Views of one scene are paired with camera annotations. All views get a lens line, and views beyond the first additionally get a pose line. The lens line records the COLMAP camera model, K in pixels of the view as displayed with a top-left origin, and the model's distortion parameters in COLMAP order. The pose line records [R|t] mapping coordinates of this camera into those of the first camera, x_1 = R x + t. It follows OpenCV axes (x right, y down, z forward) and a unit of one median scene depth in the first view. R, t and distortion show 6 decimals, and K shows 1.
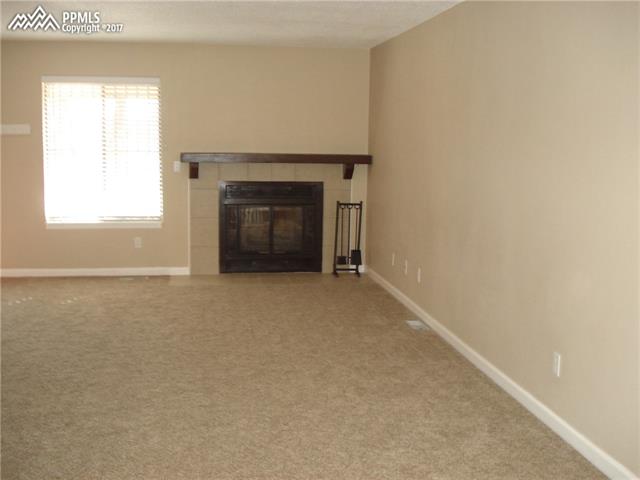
lens RADIAL K [[773.6, 0, 320.0], [0, 773.6, 240.0], [0, 0, 1]] dist [-0.010418, -0.005260]
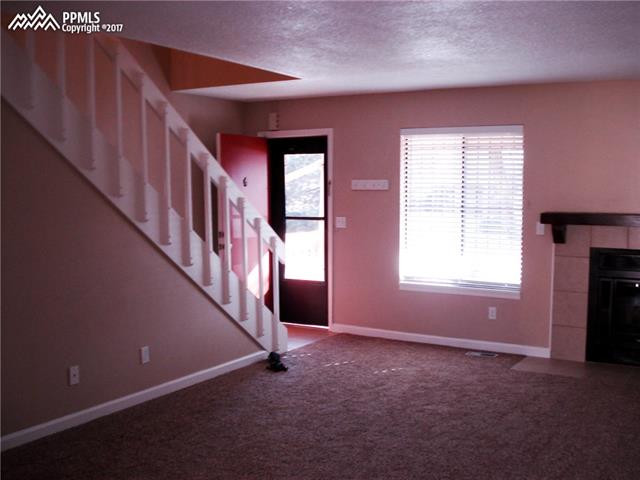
lens RADIAL K [[773.6, 0, 320.0], [0, 773.6, 240.0], [0, 0, 1]] dist [-0.010418, -0.005260]
pose [[0.782563, 0.041677, -0.621175, 0.151578], [-0.080983, 0.996094, -0.035191, -0.032626], [0.617282, 0.077844, 0.782881, 0.192345]]
